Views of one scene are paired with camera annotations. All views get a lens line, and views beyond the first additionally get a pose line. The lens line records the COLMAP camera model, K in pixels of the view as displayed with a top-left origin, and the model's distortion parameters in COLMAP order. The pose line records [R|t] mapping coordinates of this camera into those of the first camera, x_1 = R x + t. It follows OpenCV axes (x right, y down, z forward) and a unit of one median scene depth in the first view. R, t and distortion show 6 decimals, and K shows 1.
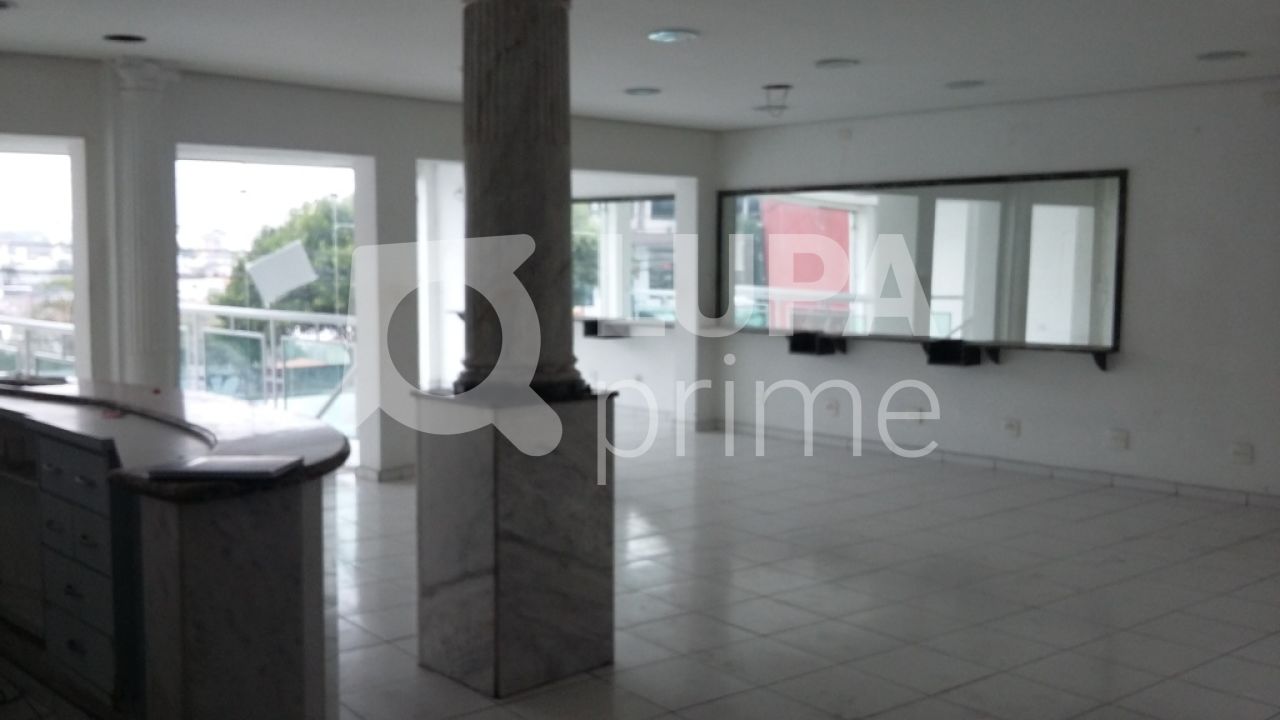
lens RADIAL K [[1177.3, 0, 648.5], [0, 1177.3, 356.8], [0, 0, 1]] dist [0.021949, 0.000000]
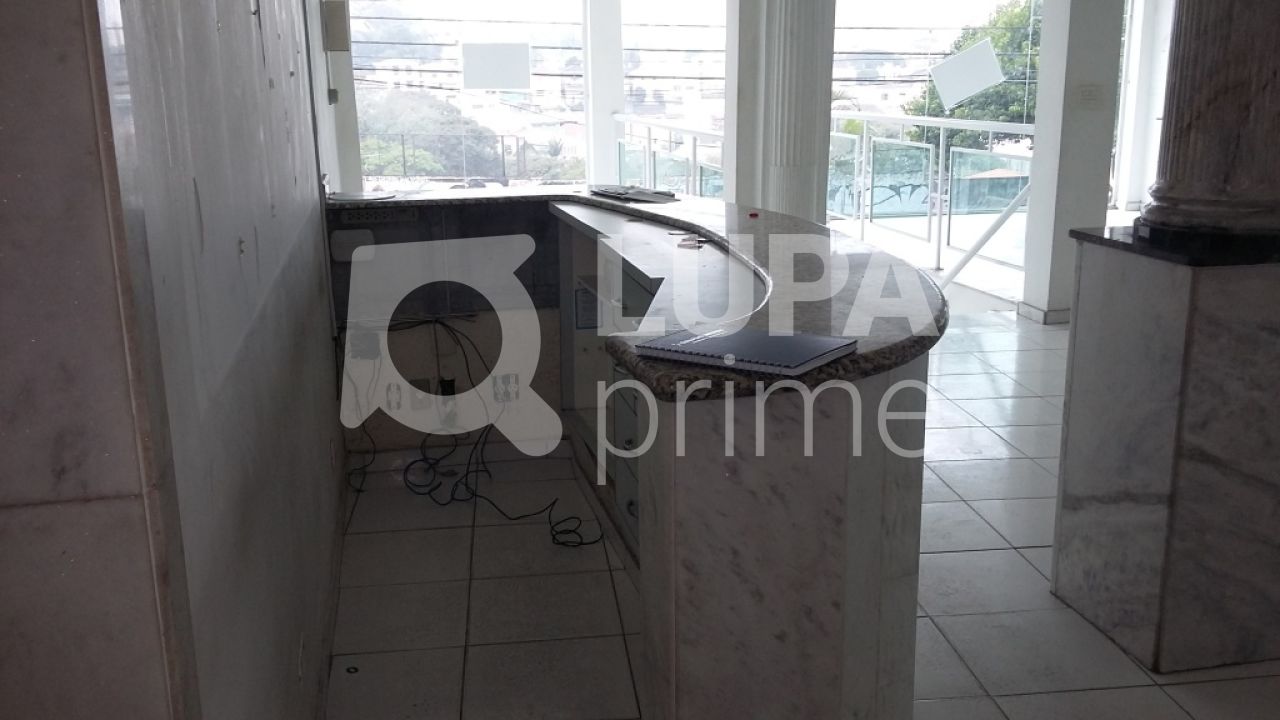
lens RADIAL K [[1177.3, 0, 647.3], [0, 1177.3, 351.1], [0, 0, 1]] dist [0.021949, 0.000000]
pose [[0.839423, 0.113531, -0.531489, -0.028326], [-0.030305, 0.986194, 0.162797, -0.007464], [0.542634, -0.120549, 0.831274, 0.261256]]
